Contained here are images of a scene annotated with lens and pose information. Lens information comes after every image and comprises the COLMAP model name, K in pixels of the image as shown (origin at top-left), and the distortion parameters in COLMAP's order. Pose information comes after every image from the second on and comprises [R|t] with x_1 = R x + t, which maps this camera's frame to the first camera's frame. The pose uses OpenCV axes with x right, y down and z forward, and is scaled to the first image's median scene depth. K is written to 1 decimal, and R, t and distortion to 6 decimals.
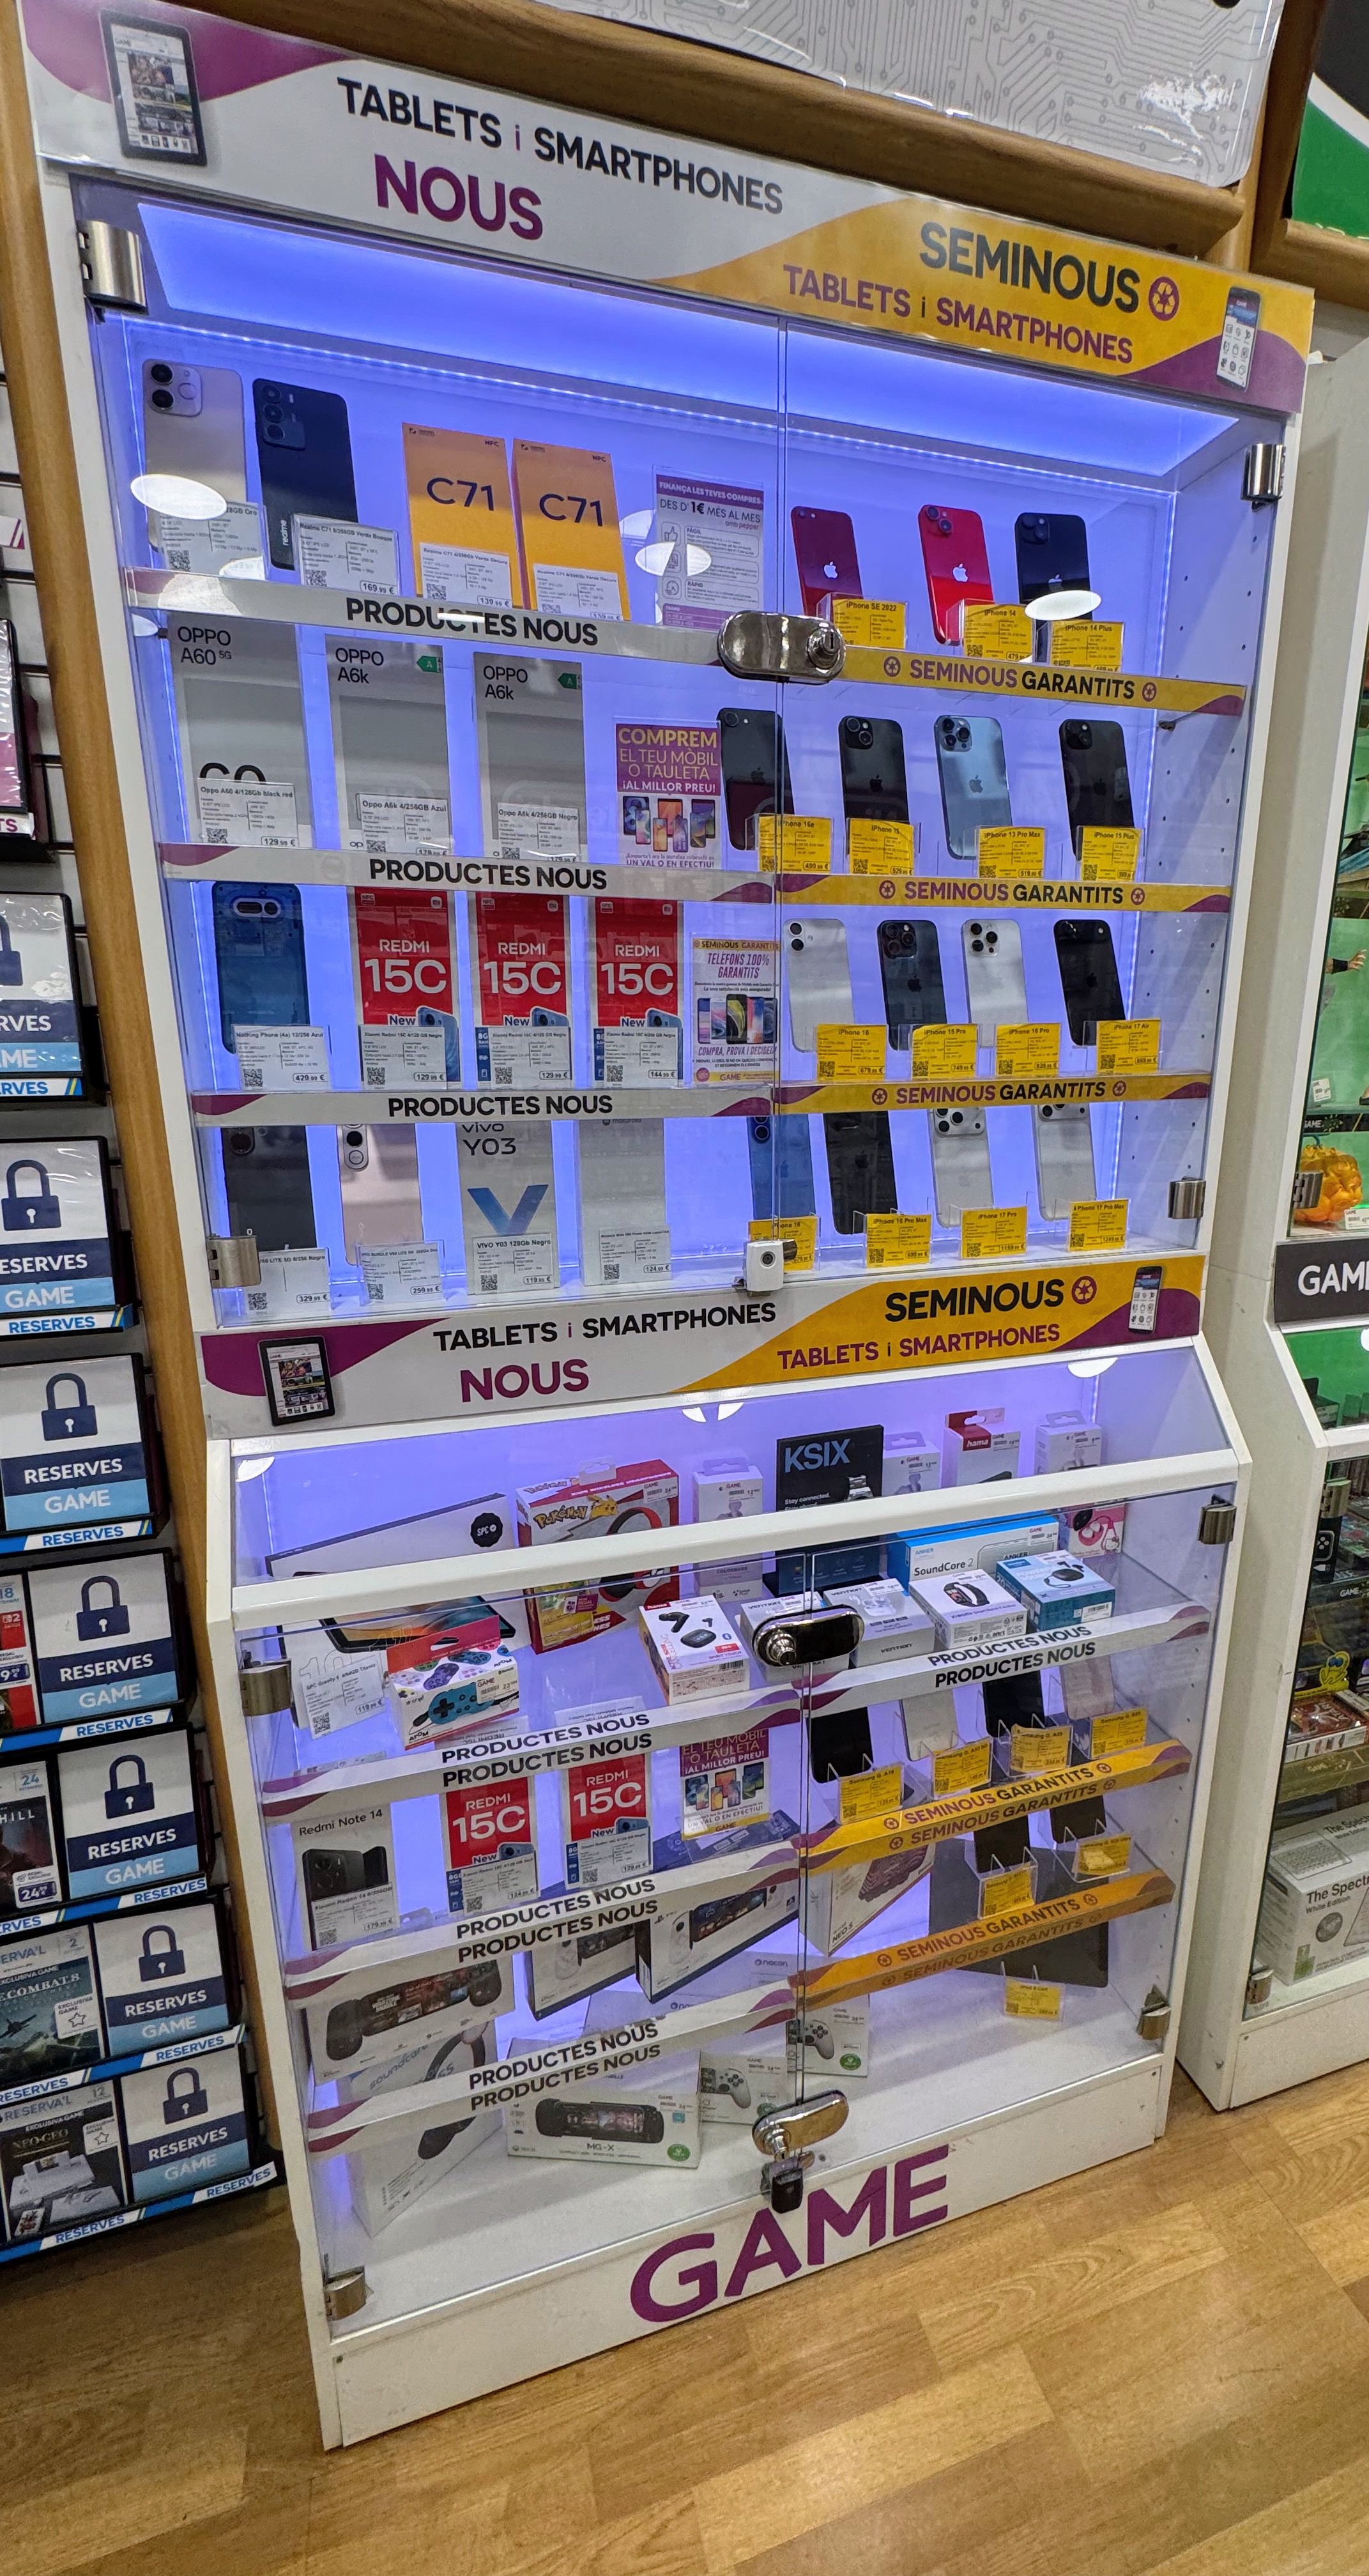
lens RADIAL K [[1020.2, 0, 702.4], [0, 1020.2, 1290.0], [0, 0, 1]] dist [-0.002417, -0.000133]
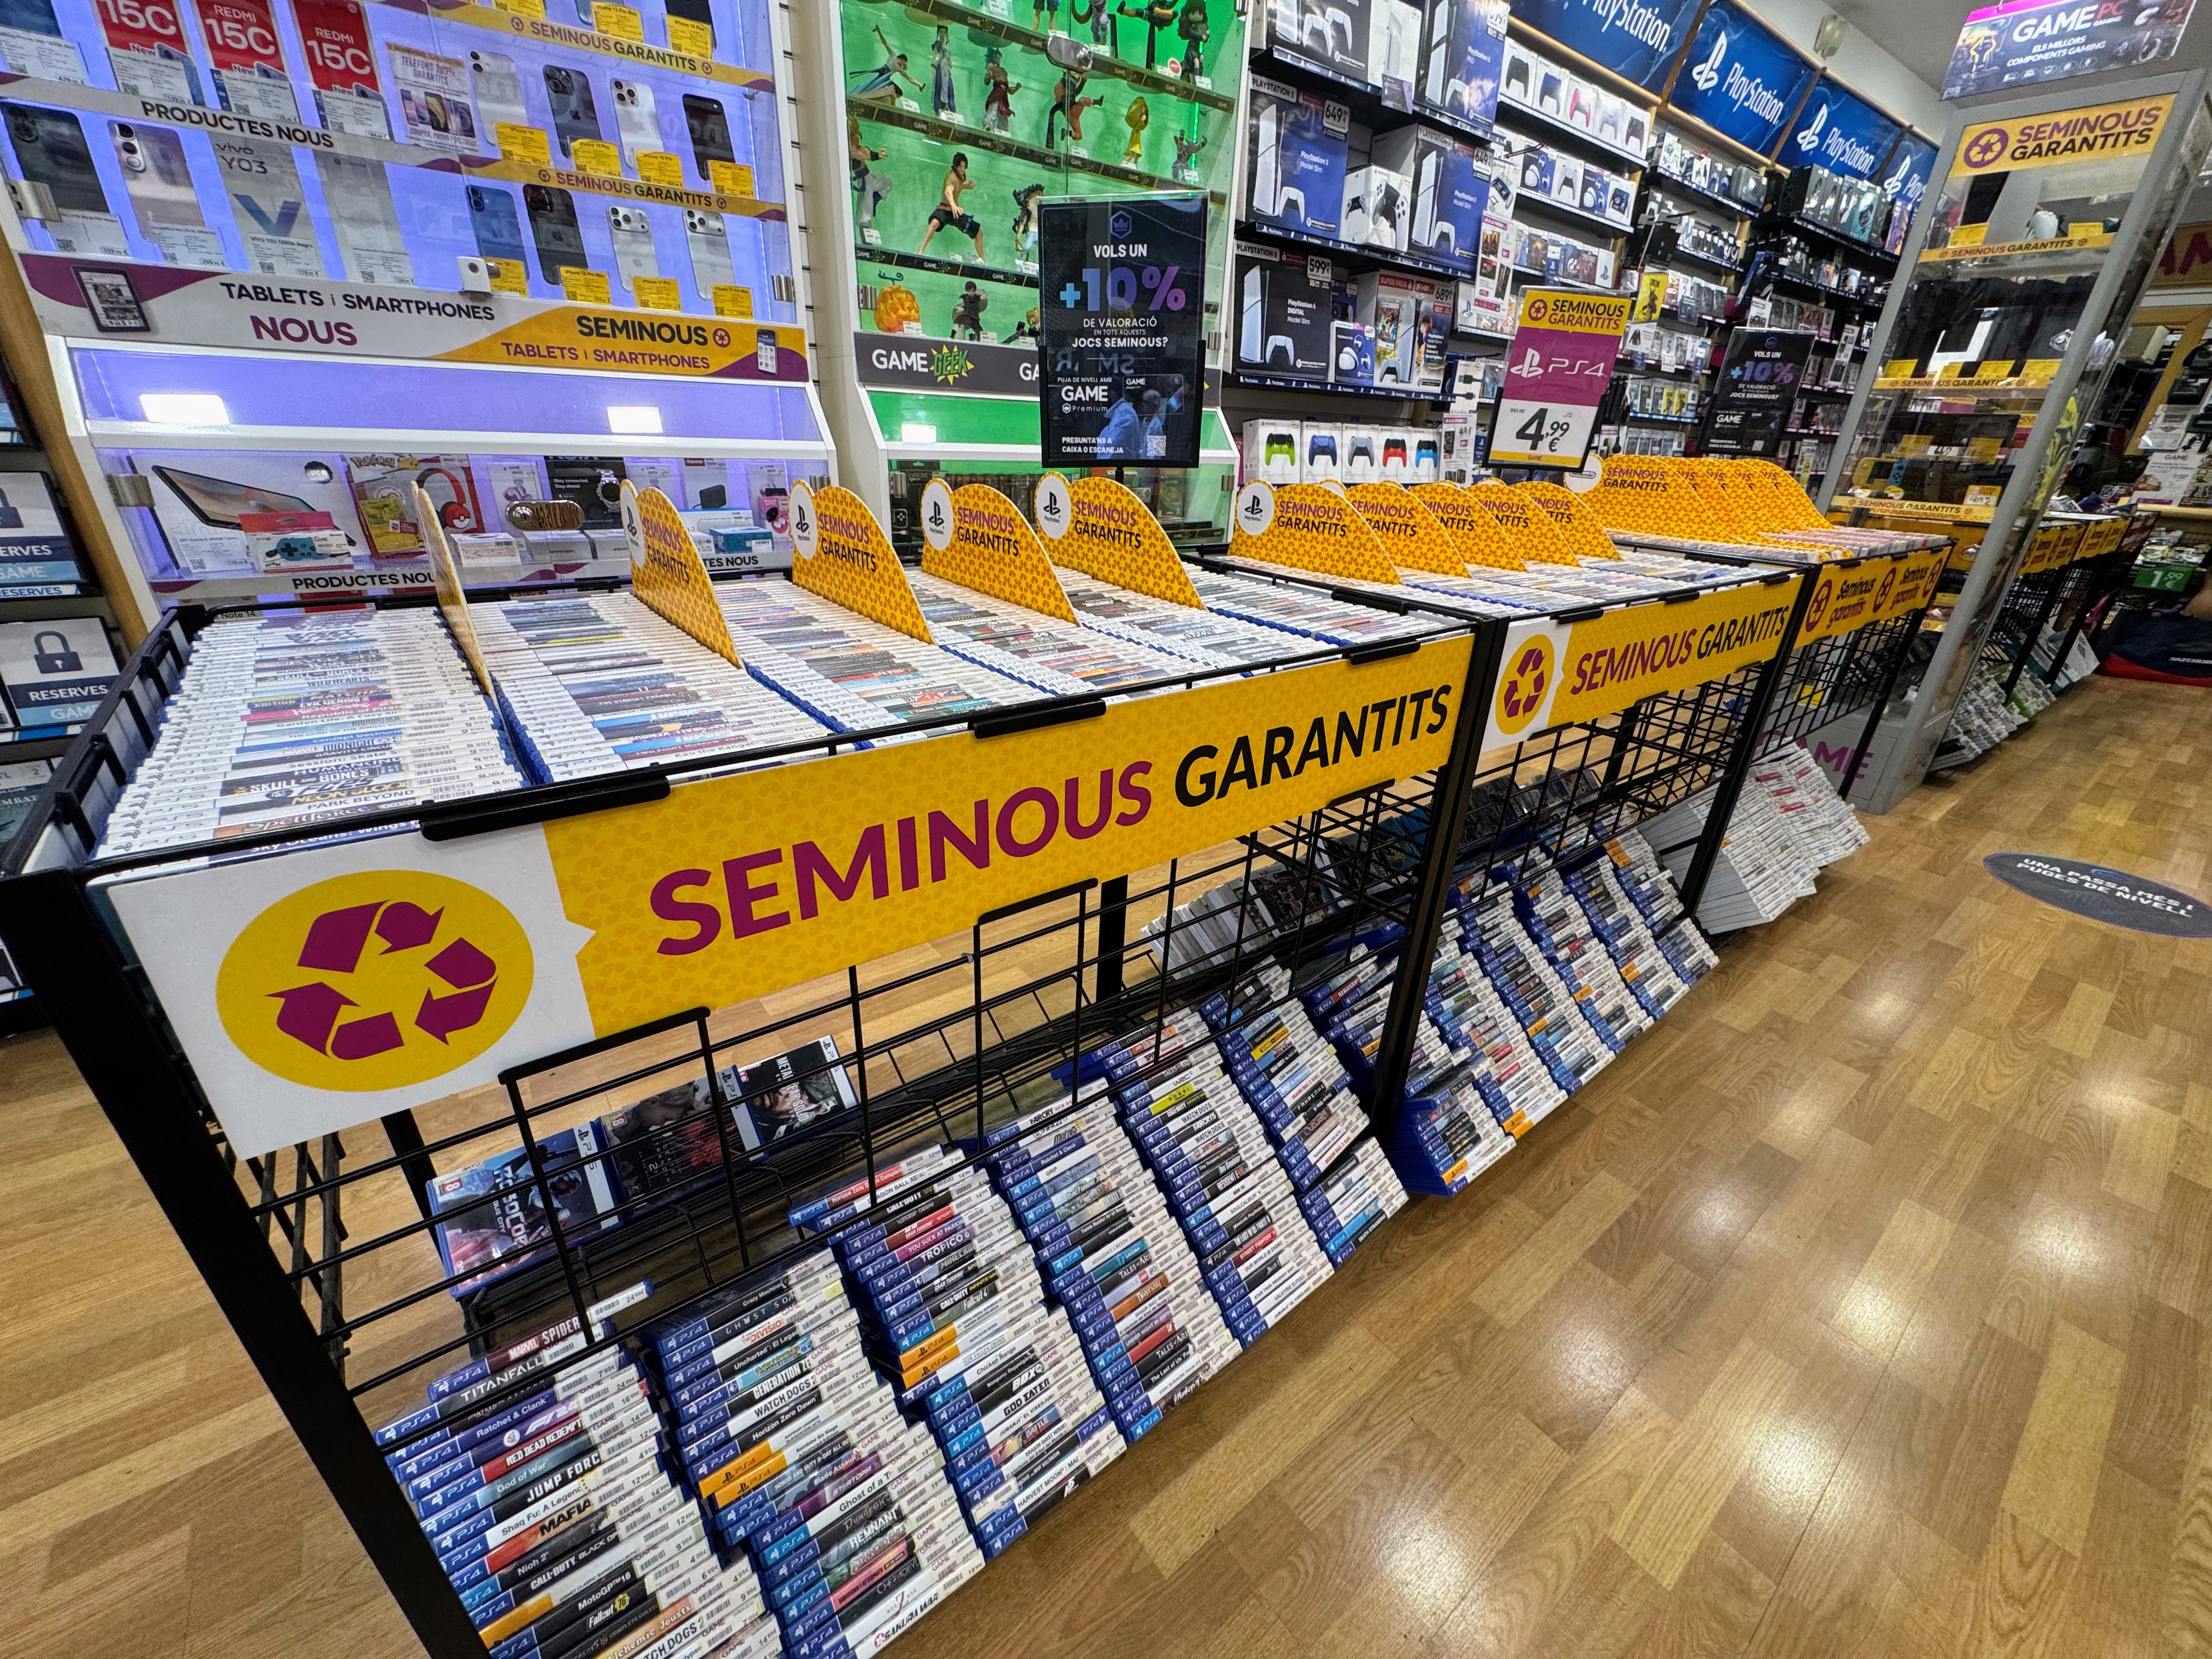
lens RADIAL K [[890.0, 0, 1099.8], [0, 890.0, 834.3], [0, 0, 1]] dist [-0.004085, 0.000845]
pose [[0.935333, -0.108850, 0.336608, 0.414279], [0.045513, 0.980606, 0.190634, 0.618313], [-0.350830, -0.162986, 0.922146, -0.803220]]
